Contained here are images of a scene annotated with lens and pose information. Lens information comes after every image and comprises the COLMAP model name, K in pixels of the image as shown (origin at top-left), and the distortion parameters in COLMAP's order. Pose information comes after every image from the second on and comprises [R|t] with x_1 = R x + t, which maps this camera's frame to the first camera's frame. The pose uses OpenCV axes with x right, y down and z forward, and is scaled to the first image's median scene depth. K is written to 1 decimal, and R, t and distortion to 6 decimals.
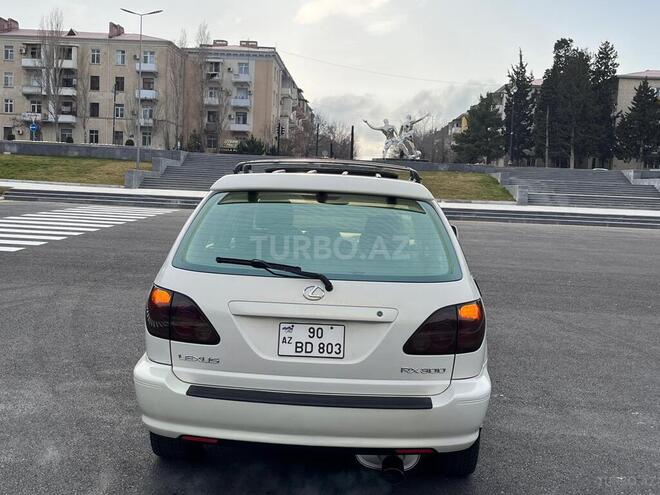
lens RADIAL K [[763.1, 0, 326.3], [0, 763.1, 244.4], [0, 0, 1]] dist [0.039824, 0.000000]
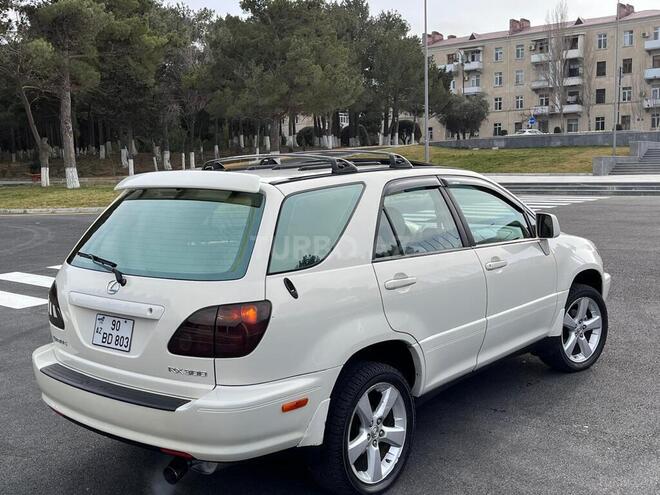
lens RADIAL K [[763.1, 0, 341.8], [0, 763.1, 248.8], [0, 0, 1]] dist [0.039824, 0.000000]
pose [[0.794483, 0.009737, -0.607208, 0.070456], [0.002797, 0.999802, 0.019693, -0.000722], [0.607280, -0.017344, 0.794299, 0.028911]]
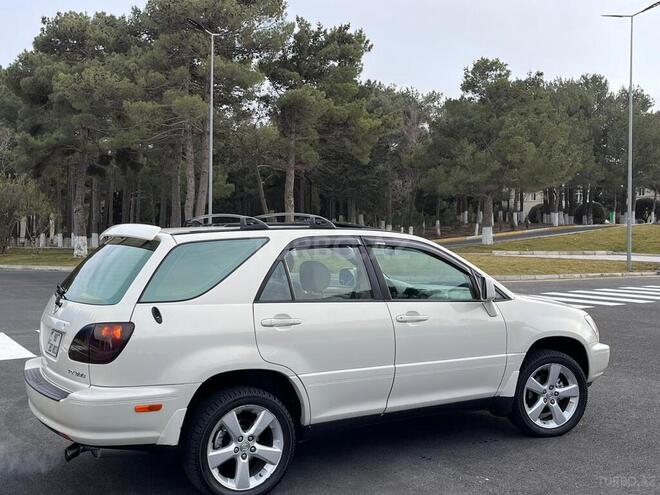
lens RADIAL K [[763.1, 0, 334.1], [0, 763.1, 251.4], [0, 0, 1]] dist [0.039824, 0.000000]
pose [[0.555378, -0.024926, -0.831224, 0.115514], [-0.056364, 0.996124, -0.067531, 0.002076], [0.829686, 0.084356, 0.551820, 0.051911]]
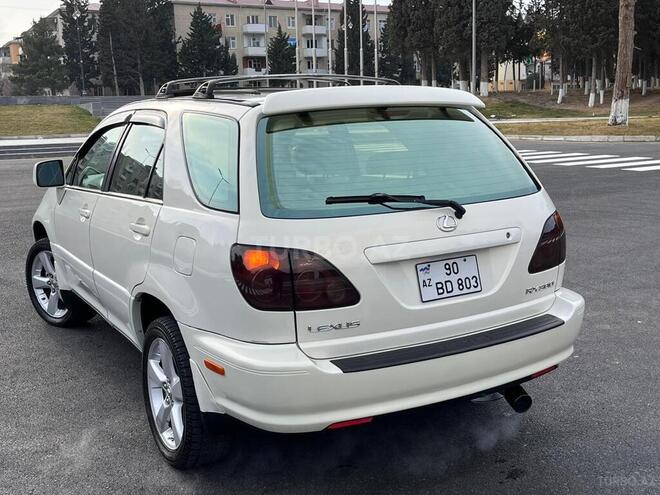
lens RADIAL K [[763.1, 0, 328.7], [0, 763.1, 251.5], [0, 0, 1]] dist [0.039824, 0.000000]
pose [[0.843064, -0.161642, 0.512947, -0.046440], [0.110493, 0.985477, 0.128945, -0.002460], [-0.526340, -0.052032, 0.848681, 0.027582]]
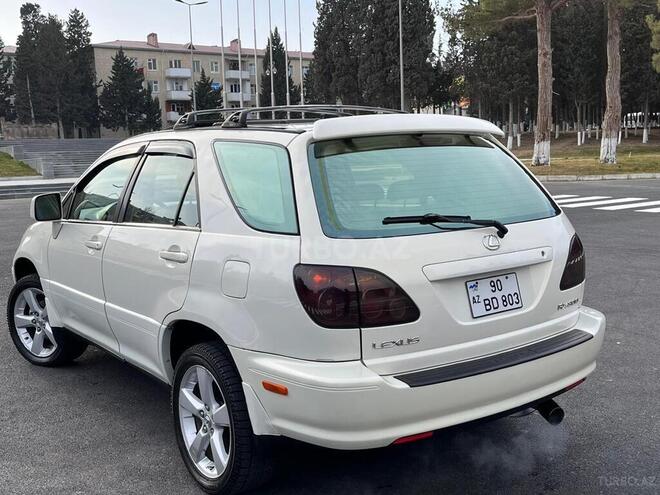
lens RADIAL K [[763.1, 0, 333.6], [0, 763.1, 253.7], [0, 0, 1]] dist [0.039824, 0.000000]
pose [[0.780361, -0.148505, 0.607440, -0.057390], [0.119027, 0.988907, 0.088855, -0.002011], [-0.613897, 0.002963, 0.789380, 0.032836]]
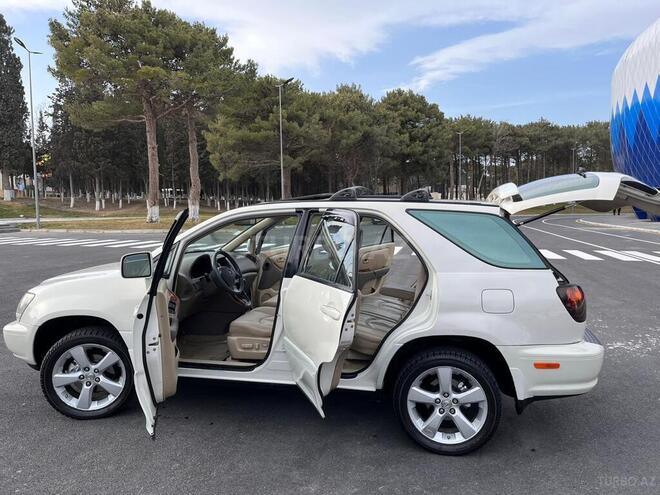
lens RADIAL K [[502.0, 0, 344.0], [0, 502.0, 241.8], [0, 0, 1]] dist [0.043630, -0.045263]
pose [[0.160450, -0.114789, 0.980346, -0.095894], [0.100683, 0.989937, 0.099434, -0.012570], [-0.981896, 0.082750, 0.170393, 0.104435]]
